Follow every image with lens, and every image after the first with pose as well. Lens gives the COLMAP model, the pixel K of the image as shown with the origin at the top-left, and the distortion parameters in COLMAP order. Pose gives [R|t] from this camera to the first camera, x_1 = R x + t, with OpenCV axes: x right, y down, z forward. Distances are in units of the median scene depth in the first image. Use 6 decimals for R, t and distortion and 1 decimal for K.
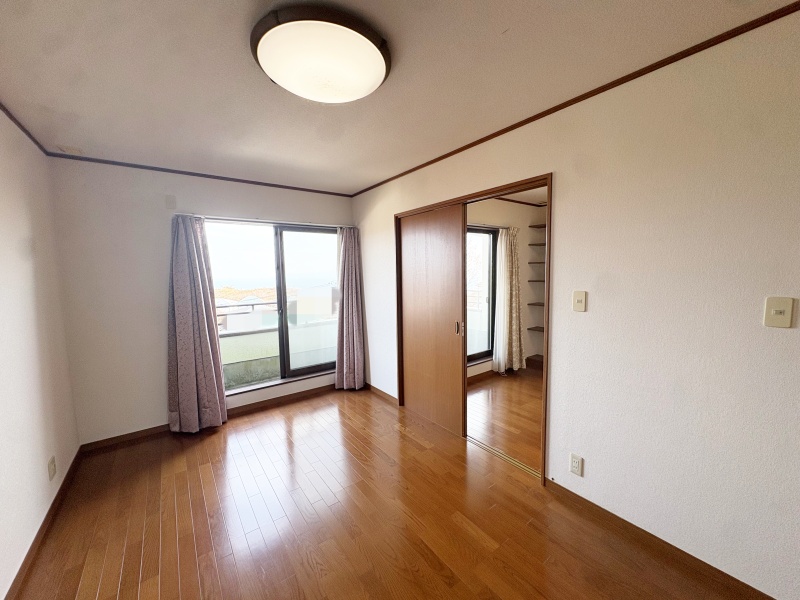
lens RADIAL K [[318.5, 0, 392.8], [0, 318.5, 299.5], [0, 0, 1]] dist [-0.000094, -0.000062]
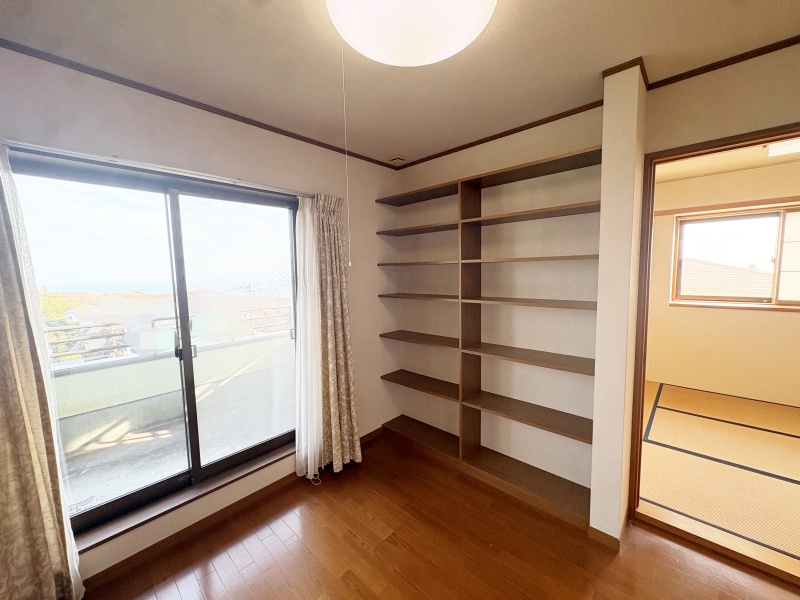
lens RADIAL K [[318.5, 0, 402.6], [0, 318.5, 303.6], [0, 0, 1]] dist [-0.000094, -0.000062]
pose [[0.978015, -0.023869, 0.207163, 0.382797], [0.022716, 0.999710, 0.007945, -0.051808], [-0.207293, -0.003064, 0.978274, 0.463771]]
